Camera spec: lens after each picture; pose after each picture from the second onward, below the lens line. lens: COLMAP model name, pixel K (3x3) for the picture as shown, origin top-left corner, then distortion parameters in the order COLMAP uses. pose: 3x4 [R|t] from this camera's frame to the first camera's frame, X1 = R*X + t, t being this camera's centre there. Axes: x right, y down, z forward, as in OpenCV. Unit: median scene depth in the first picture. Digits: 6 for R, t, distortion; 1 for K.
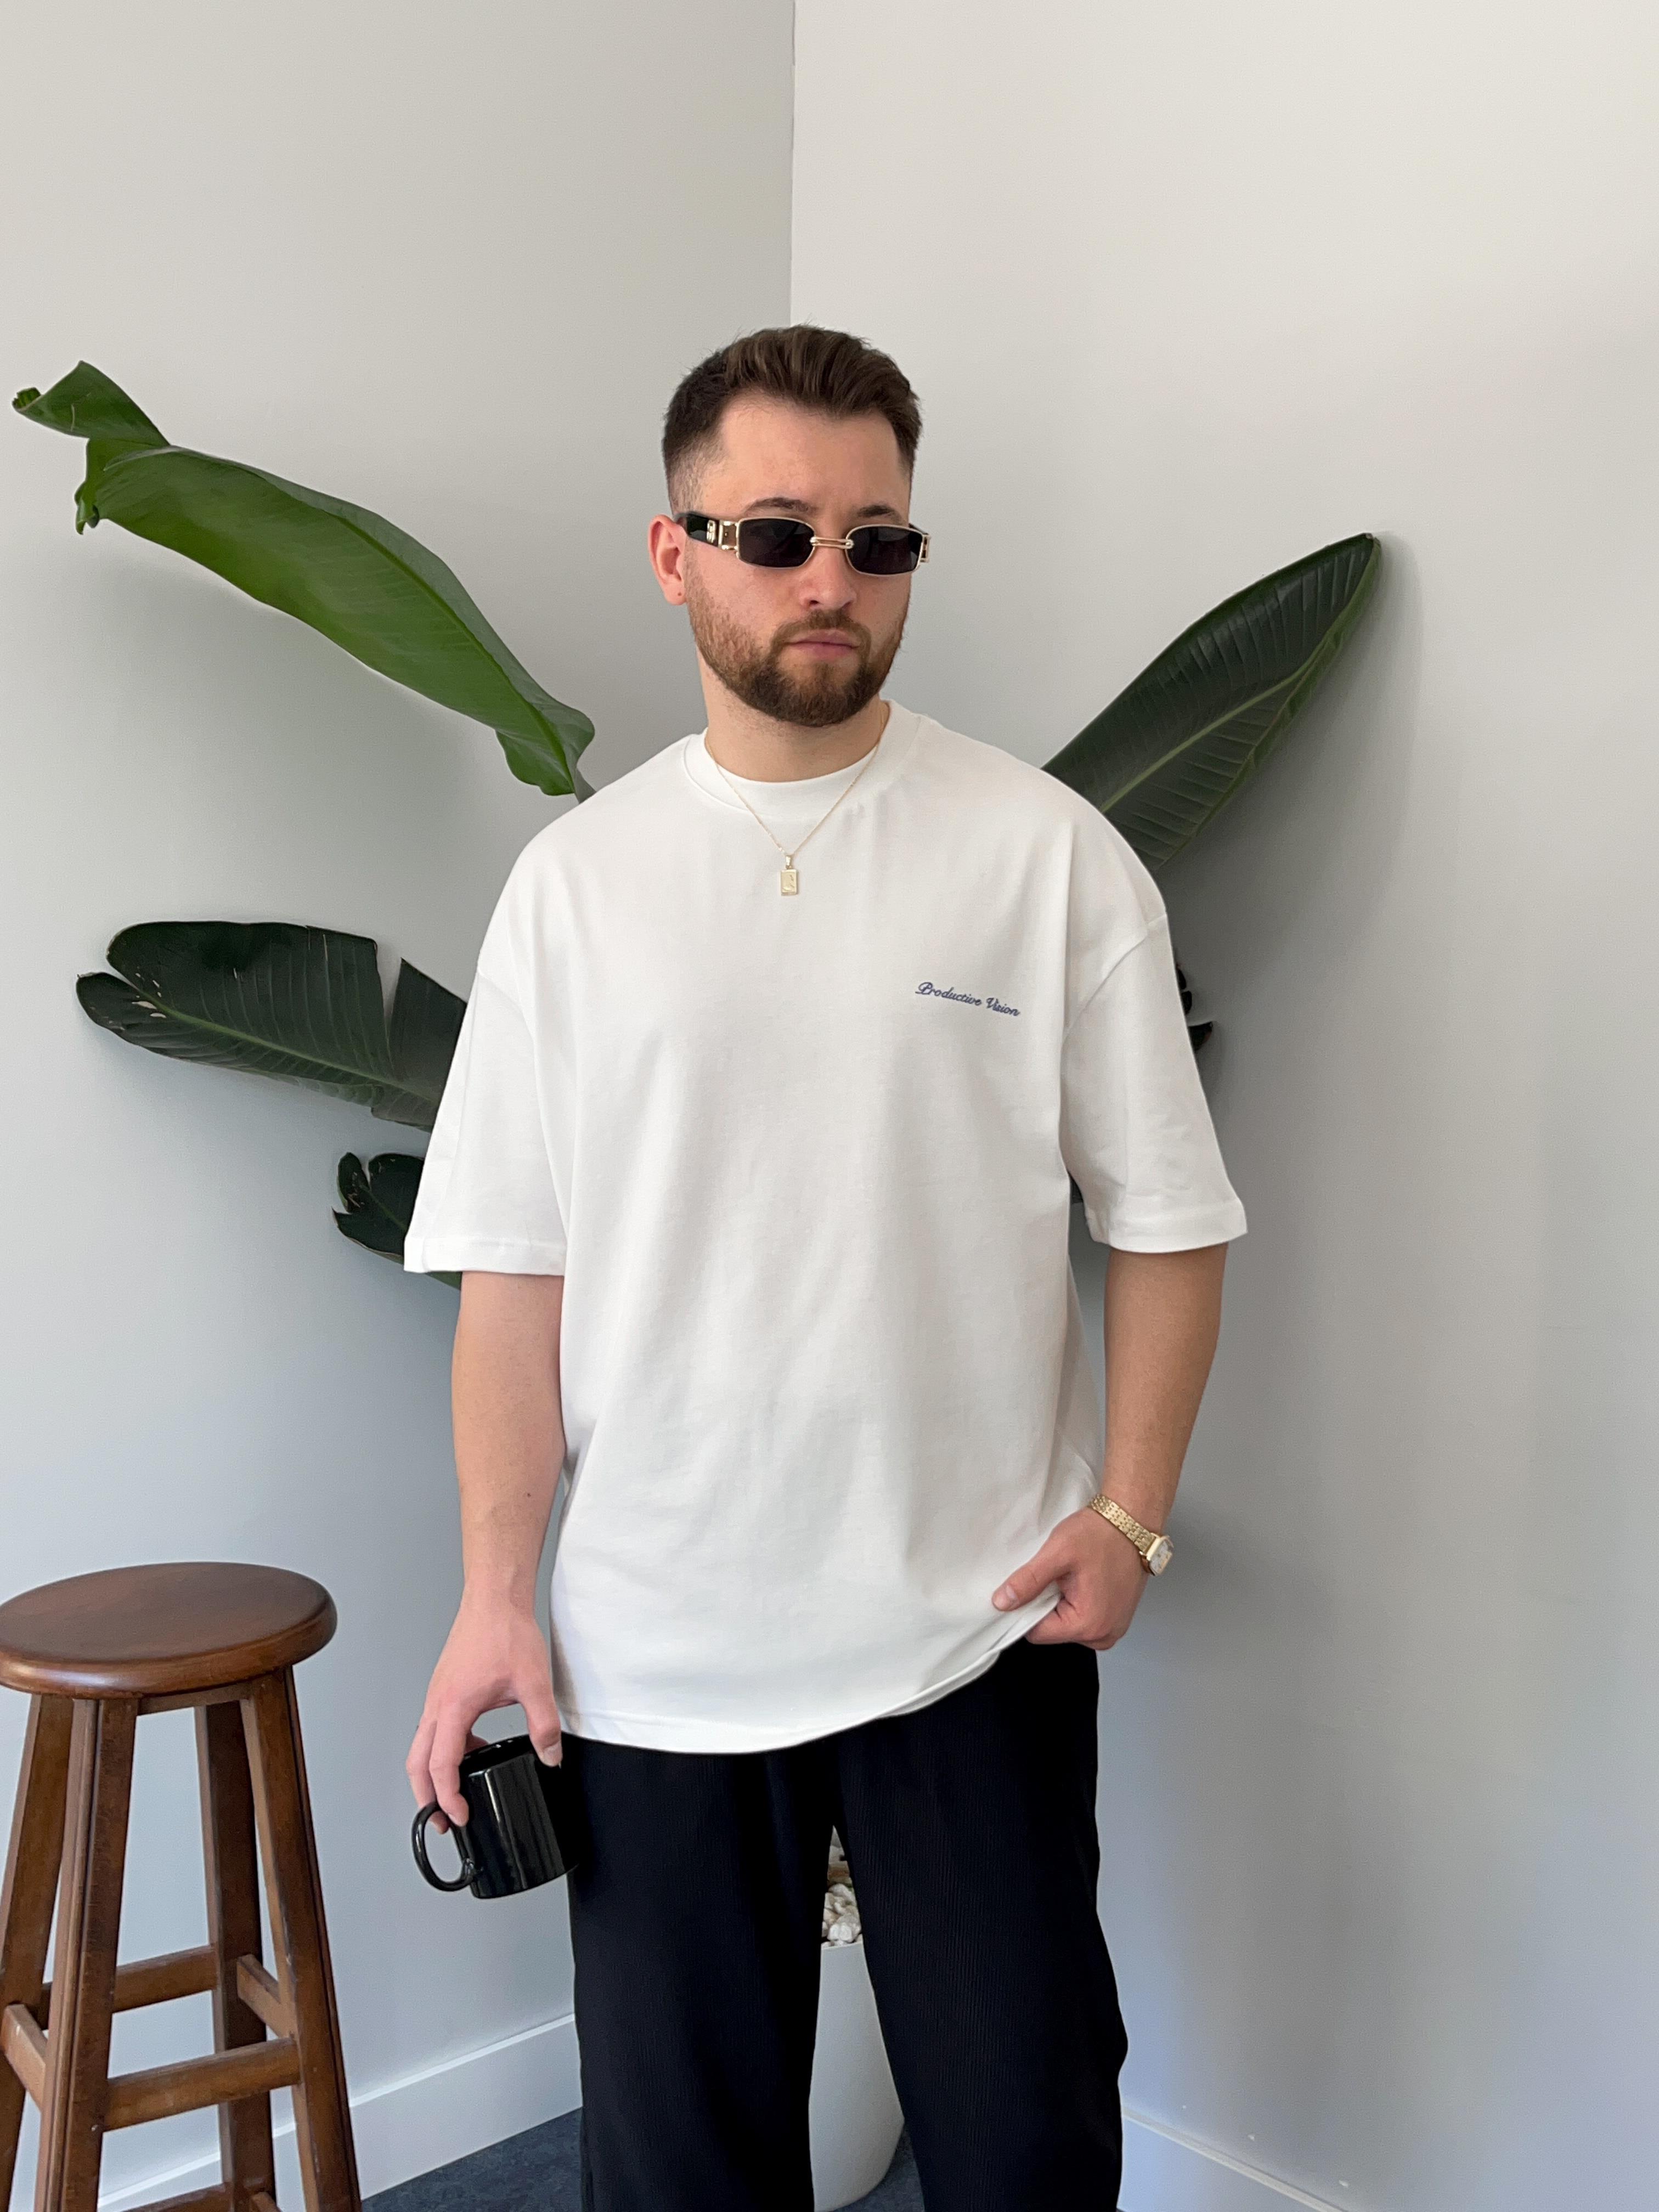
lens RADIAL K [[2435.1, 0, 829.5], [0, 2435.1, 1106.0], [0, 0, 1]] dist [0.003038, 0.001055]
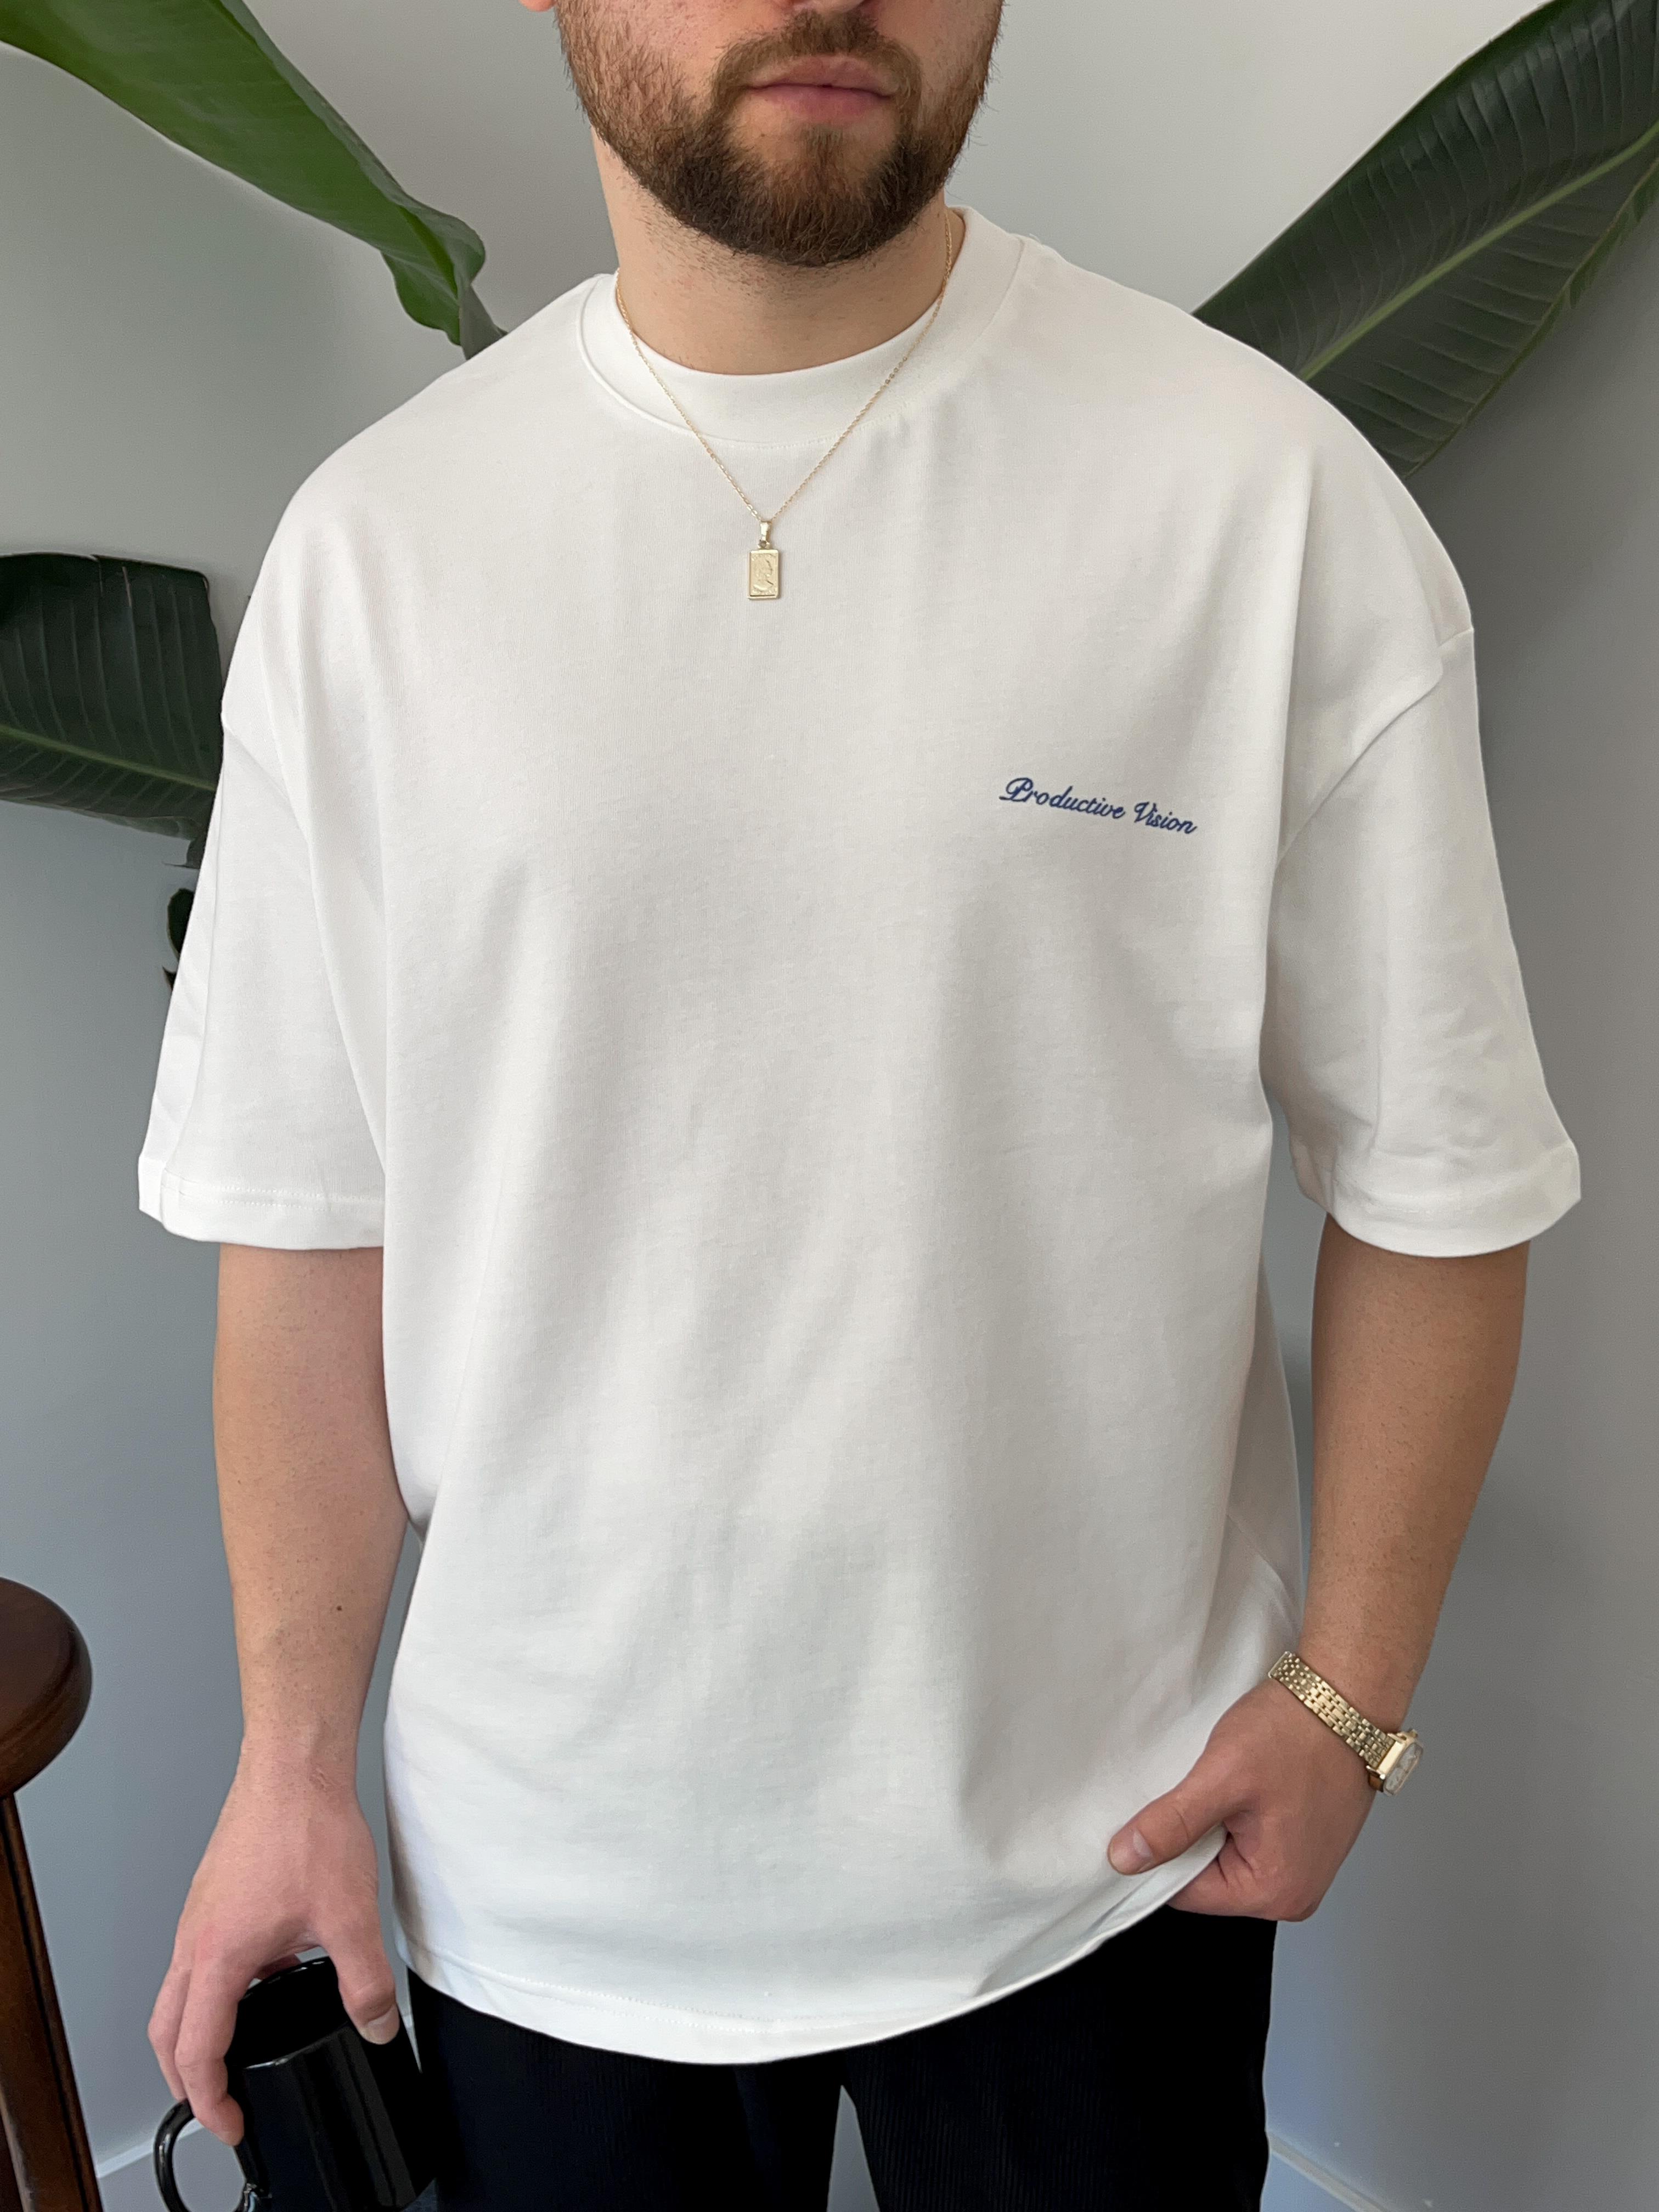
lens RADIAL K [[2335.5, 0, 794.8], [0, 2335.5, 1108.8], [0, 0, 1]] dist [-0.011364, 0.018586]
pose [[0.998439, 0.015624, -0.053627, 0.018709], [-0.003707, 0.976500, 0.215486, -0.087365], [0.055734, -0.214950, 0.975033, 0.480271]]
